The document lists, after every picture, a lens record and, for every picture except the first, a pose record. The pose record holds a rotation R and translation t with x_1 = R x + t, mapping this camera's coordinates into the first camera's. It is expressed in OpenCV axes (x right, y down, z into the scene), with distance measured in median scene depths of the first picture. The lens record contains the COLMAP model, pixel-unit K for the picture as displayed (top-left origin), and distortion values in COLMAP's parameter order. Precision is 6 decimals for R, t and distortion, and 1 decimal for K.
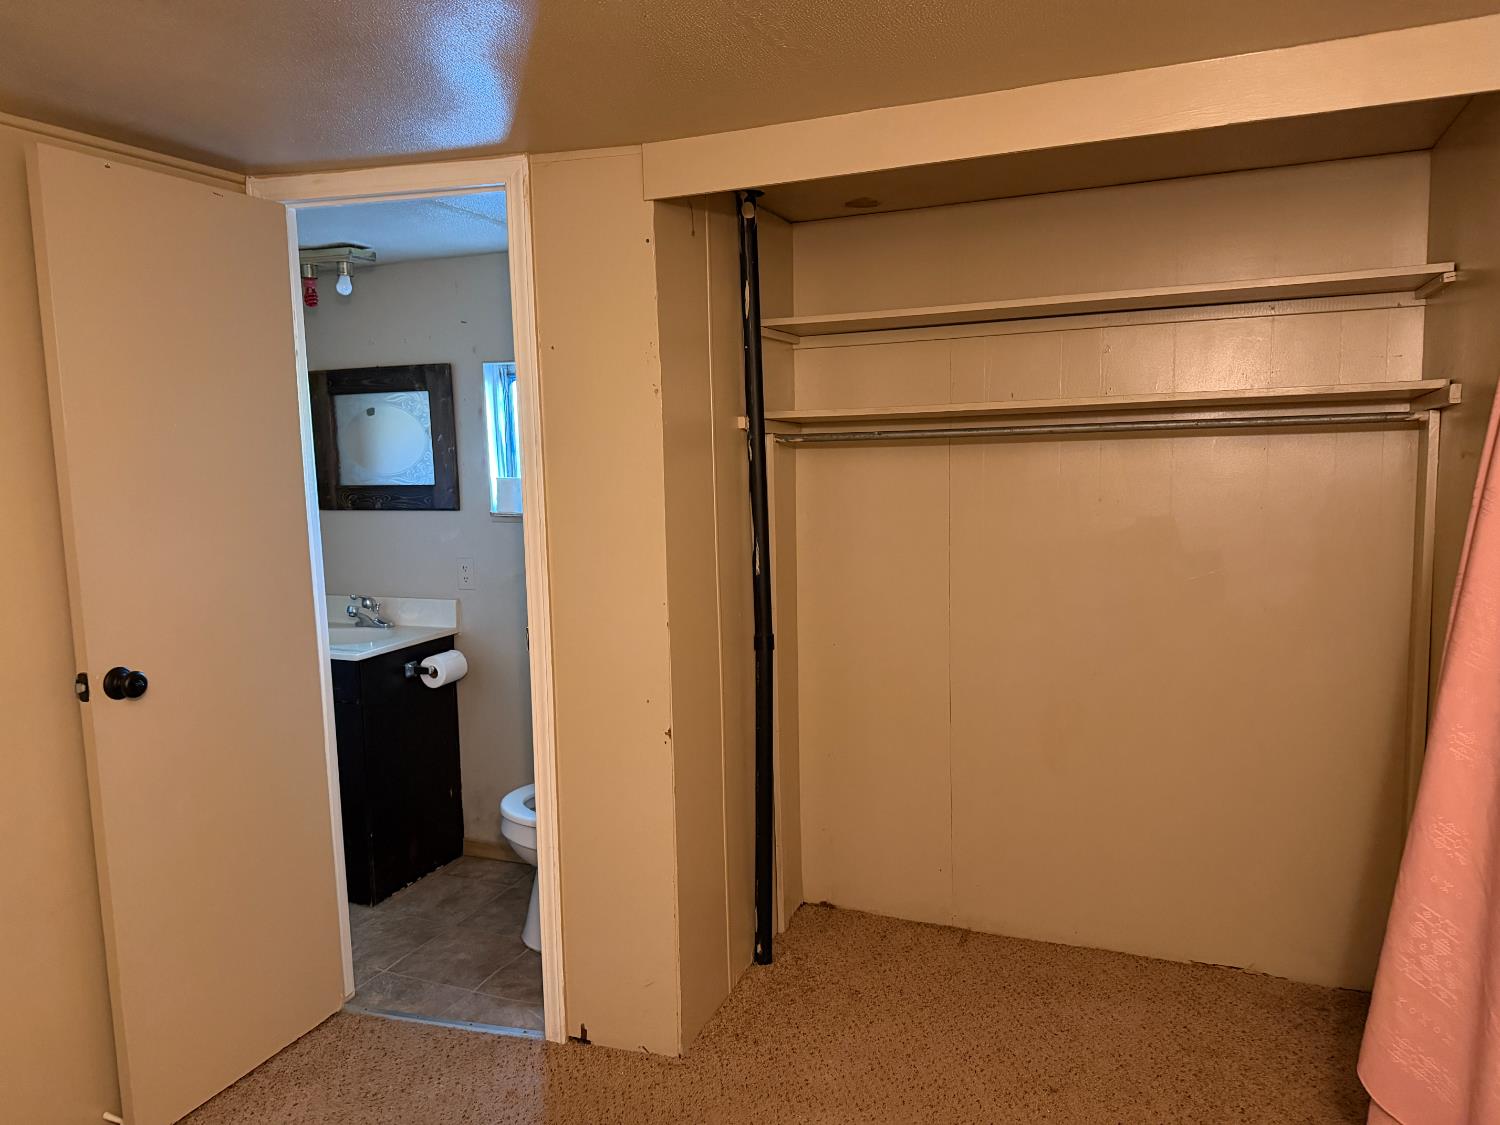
lens RADIAL K [[1073.3, 0, 779.1], [0, 1073.3, 560.1], [0, 0, 1]] dist [0.183478, -0.415602]
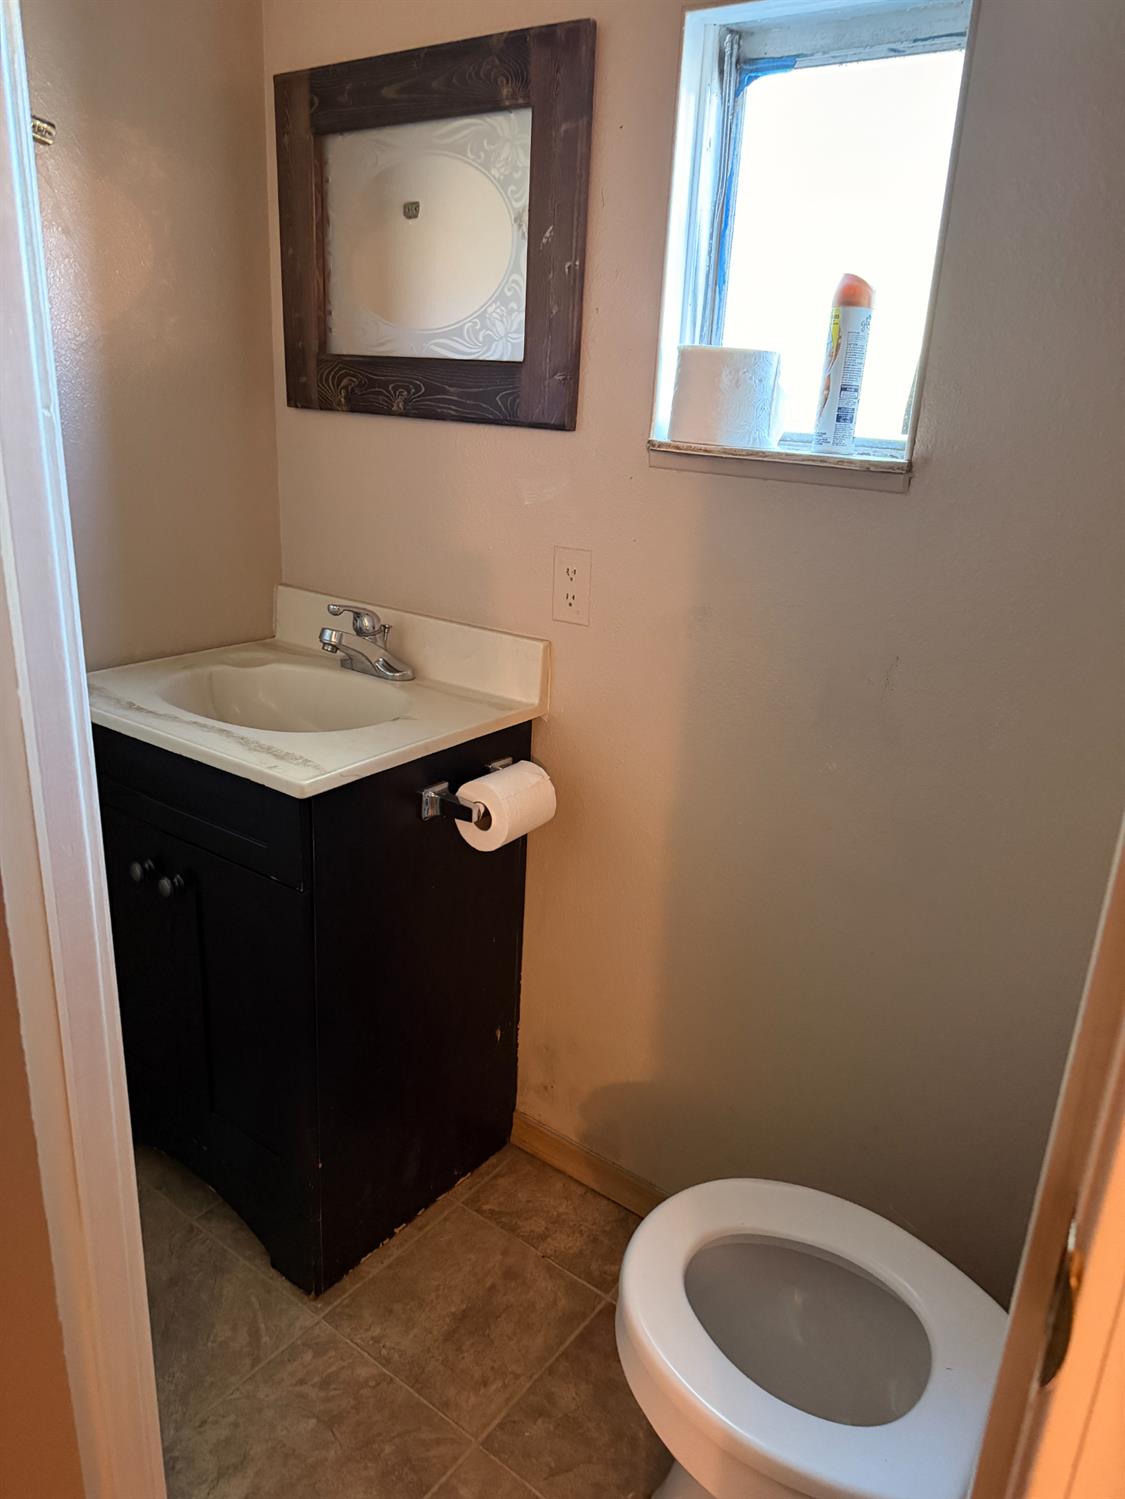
lens RADIAL K [[1072.6, 0, 562.5], [0, 1072.6, 749.5], [0, 0, 1]] dist [0.183478, -0.415602]
pose [[0.961995, 0.149625, -0.228424, -0.185755], [-0.099980, 0.971426, 0.215257, -0.016550], [0.254105, -0.184239, 0.949467, 0.584994]]
